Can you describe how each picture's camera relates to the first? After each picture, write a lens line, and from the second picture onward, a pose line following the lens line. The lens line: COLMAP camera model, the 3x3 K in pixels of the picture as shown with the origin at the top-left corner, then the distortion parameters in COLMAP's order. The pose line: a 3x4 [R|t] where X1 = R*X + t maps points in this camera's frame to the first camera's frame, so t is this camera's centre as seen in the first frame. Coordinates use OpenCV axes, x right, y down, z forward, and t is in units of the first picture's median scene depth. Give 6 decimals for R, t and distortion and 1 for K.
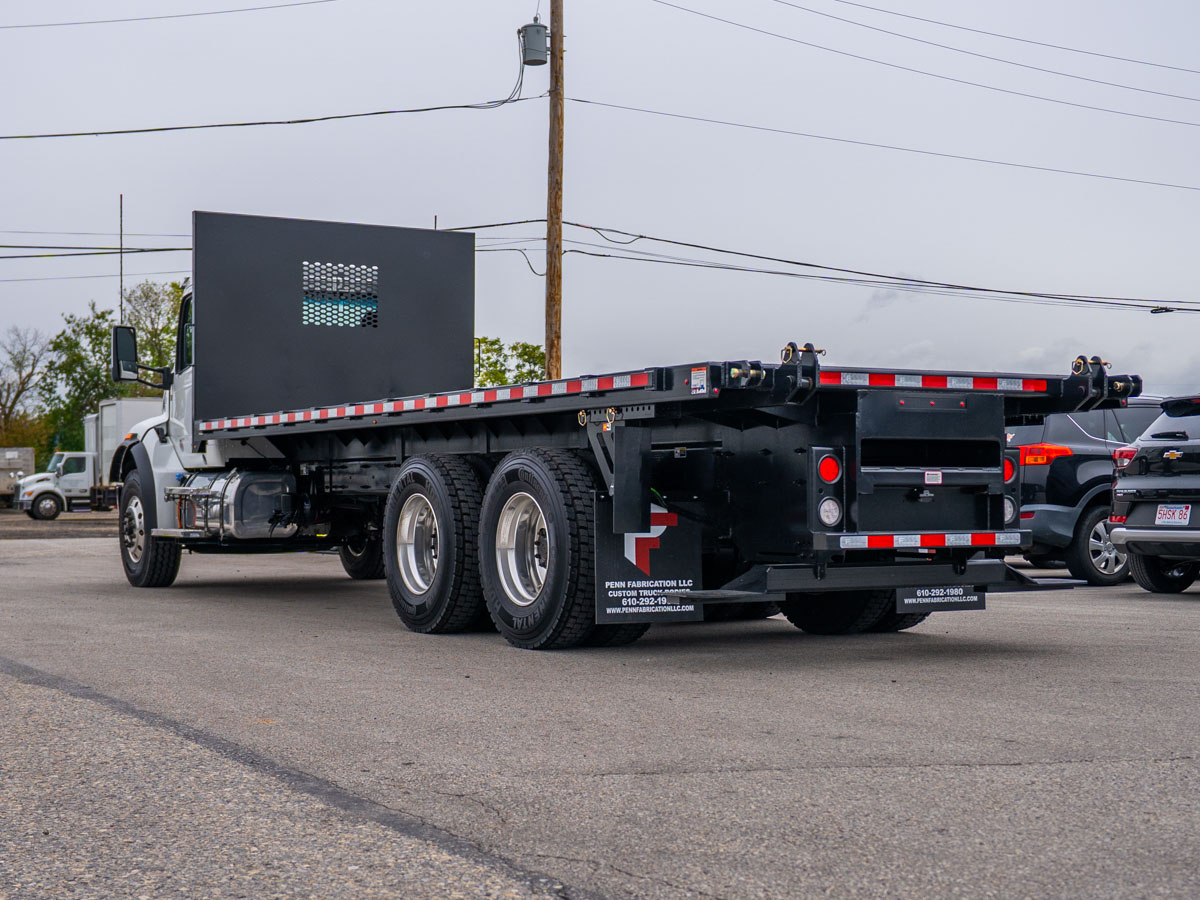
lens RADIAL K [[1801.4, 0, 600.0], [0, 1801.4, 450.0], [0, 0, 1]] dist [0.000375, -0.083802]
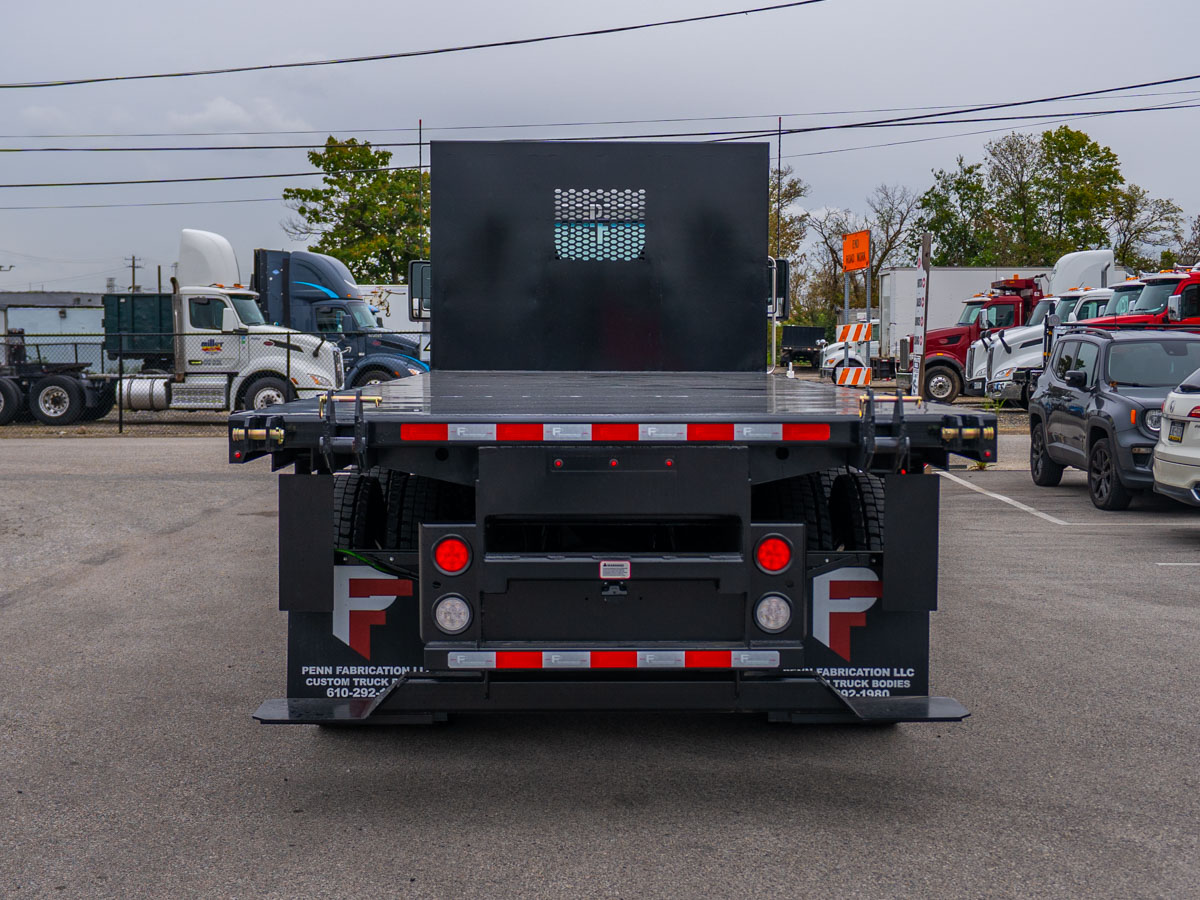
lens RADIAL K [[1821.9, 0, 600.0], [0, 1821.9, 450.0], [0, 0, 1]] dist [0.001104, -0.022109]
pose [[0.879401, 0.029901, -0.475143, 0.283888], [0.009540, 0.996719, 0.080381, -0.048294], [0.475987, -0.075220, 0.876230, 0.213583]]
